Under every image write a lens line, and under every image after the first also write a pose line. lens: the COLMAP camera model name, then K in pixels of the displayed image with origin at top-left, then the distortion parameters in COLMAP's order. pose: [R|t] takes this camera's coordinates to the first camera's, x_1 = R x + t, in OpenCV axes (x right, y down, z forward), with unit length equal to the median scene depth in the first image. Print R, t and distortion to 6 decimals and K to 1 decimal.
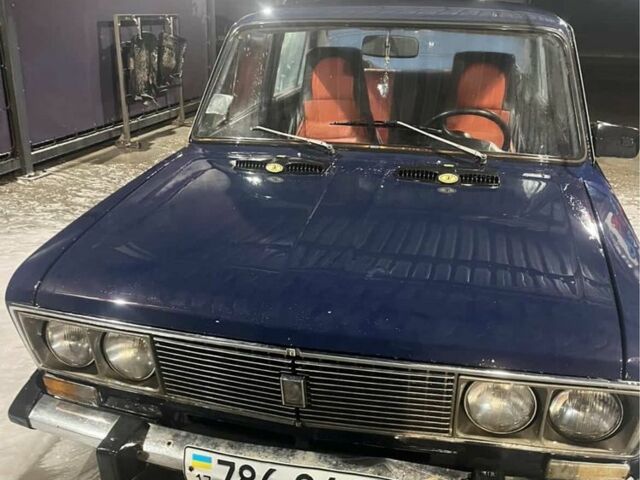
lens RADIAL K [[684.9, 0, 320.0], [0, 684.9, 240.0], [0, 0, 1]] dist [0.036695, -0.030050]
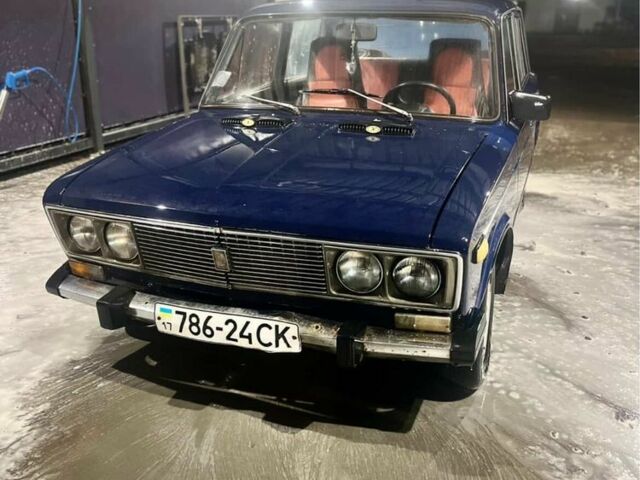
lens RADIAL K [[684.9, 0, 320.0], [0, 684.9, 240.0], [0, 0, 1]] dist [0.036695, -0.030050]
pose [[0.992474, 0.025153, -0.119846, 0.293851], [-0.025781, 0.999661, -0.003689, 0.152083], [0.119713, 0.006751, 0.992786, -0.366213]]
